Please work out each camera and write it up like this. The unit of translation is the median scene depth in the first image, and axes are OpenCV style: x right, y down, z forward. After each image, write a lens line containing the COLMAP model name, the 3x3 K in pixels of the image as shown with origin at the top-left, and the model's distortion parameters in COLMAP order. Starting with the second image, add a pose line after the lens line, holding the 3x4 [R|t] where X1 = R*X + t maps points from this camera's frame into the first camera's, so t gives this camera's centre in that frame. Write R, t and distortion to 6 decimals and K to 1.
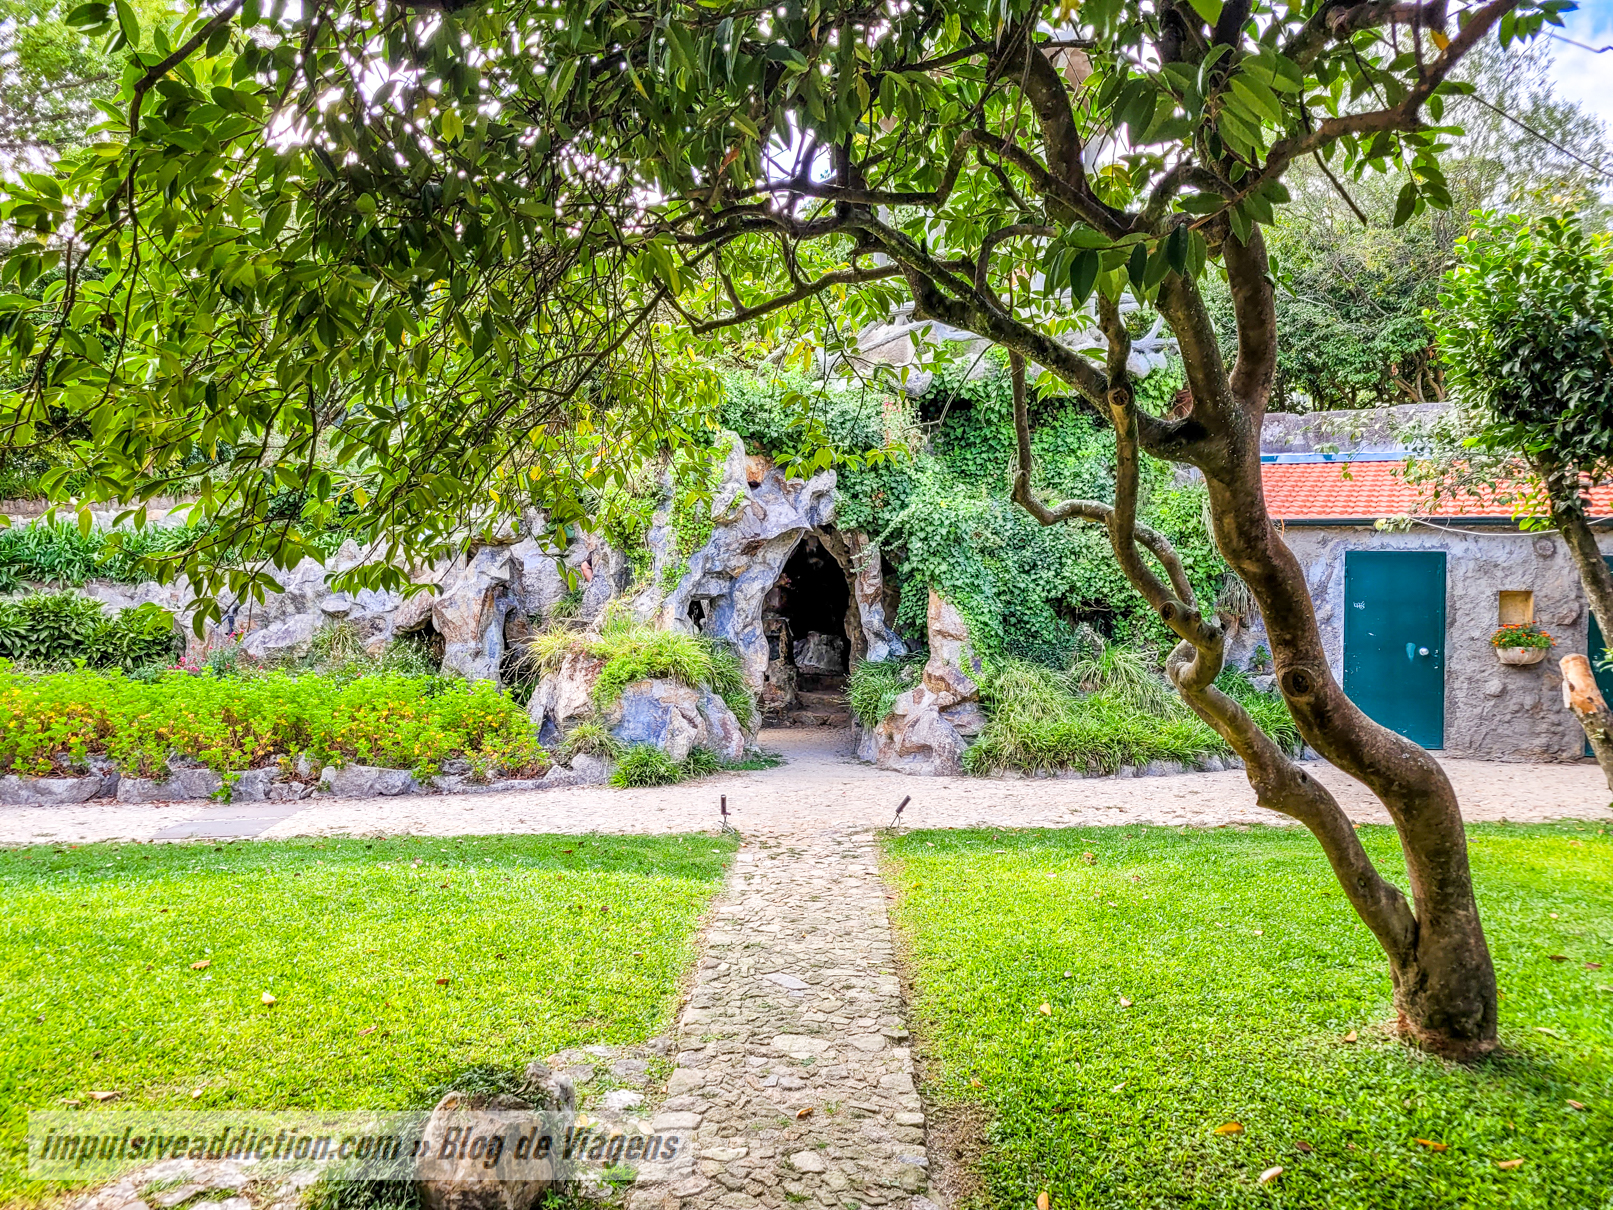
lens RADIAL K [[1202.4, 0, 803.0], [0, 1202.4, 609.1], [0, 0, 1]] dist [0.044257, 0.002057]
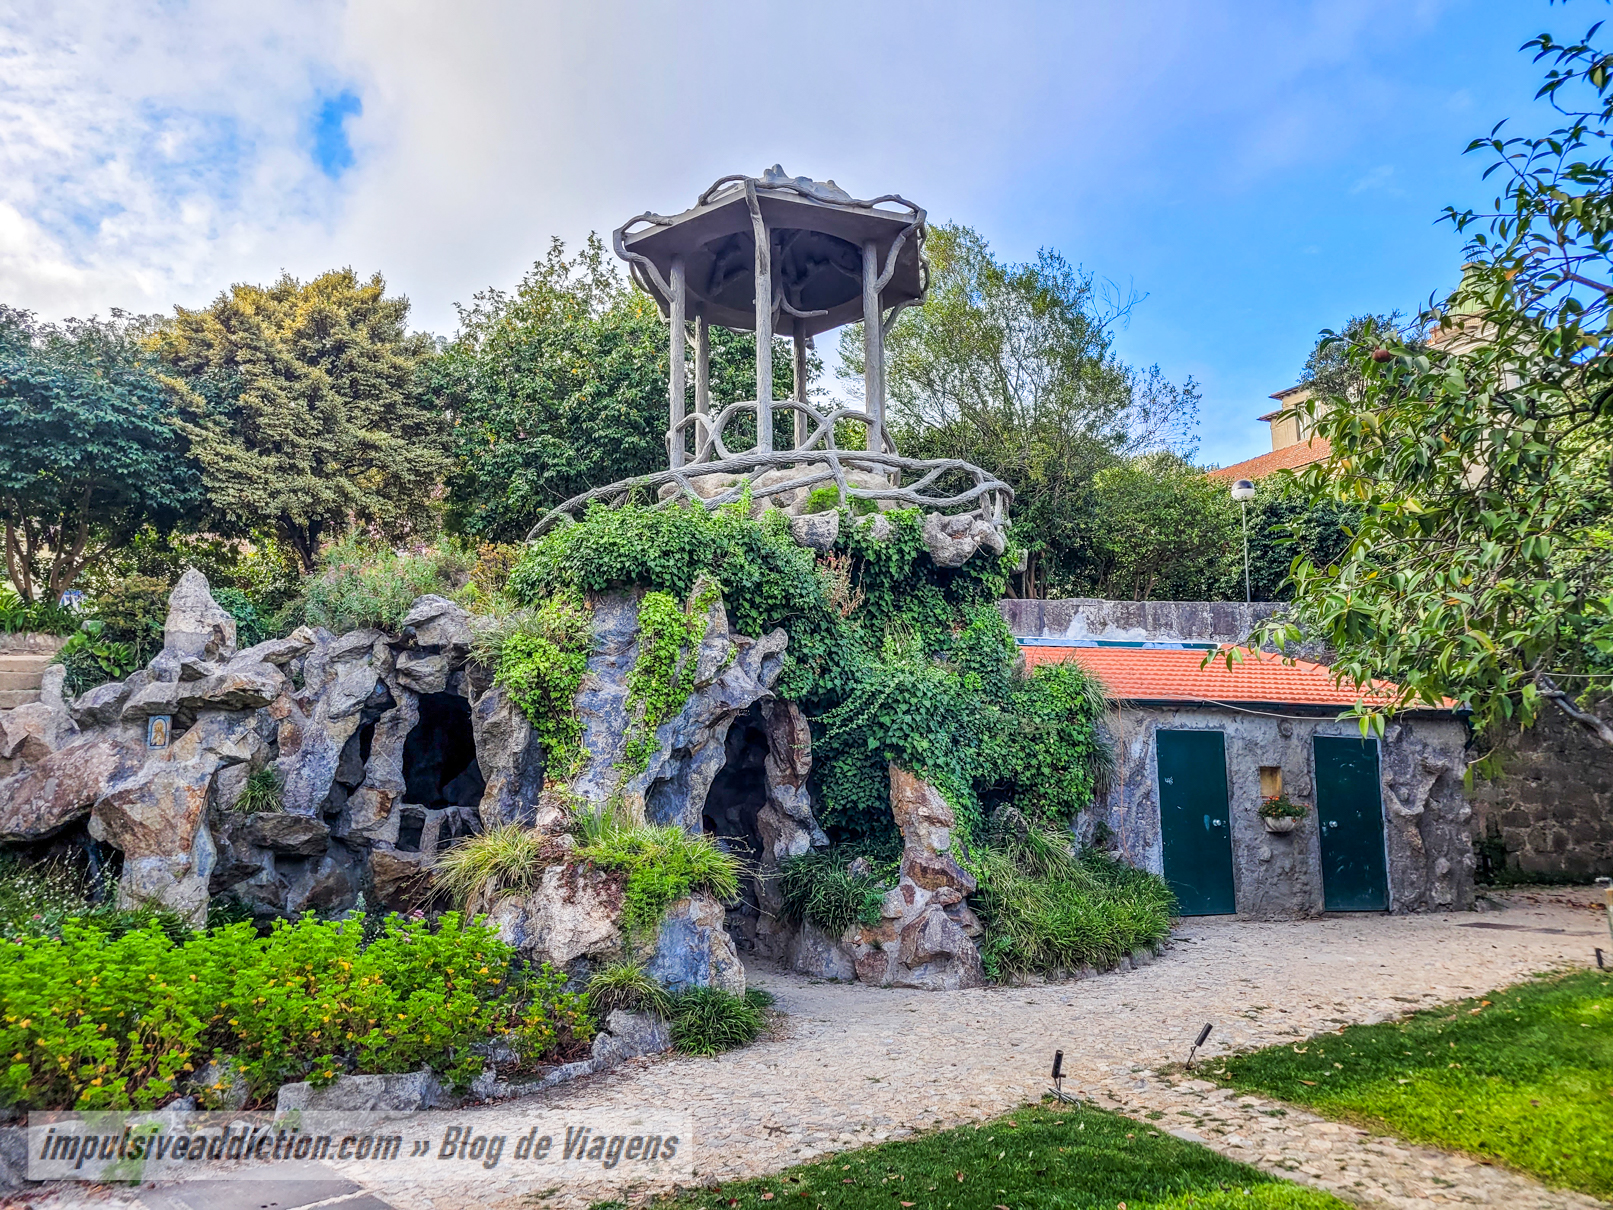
lens RADIAL K [[1202.4, 0, 806.6], [0, 1202.4, 604.8], [0, 0, 1]] dist [0.044257, 0.002057]
pose [[0.843525, 0.063627, 0.533308, -0.414107], [0.012831, 0.990287, -0.138442, -0.013811], [-0.536937, 0.123622, 0.834515, 0.270670]]
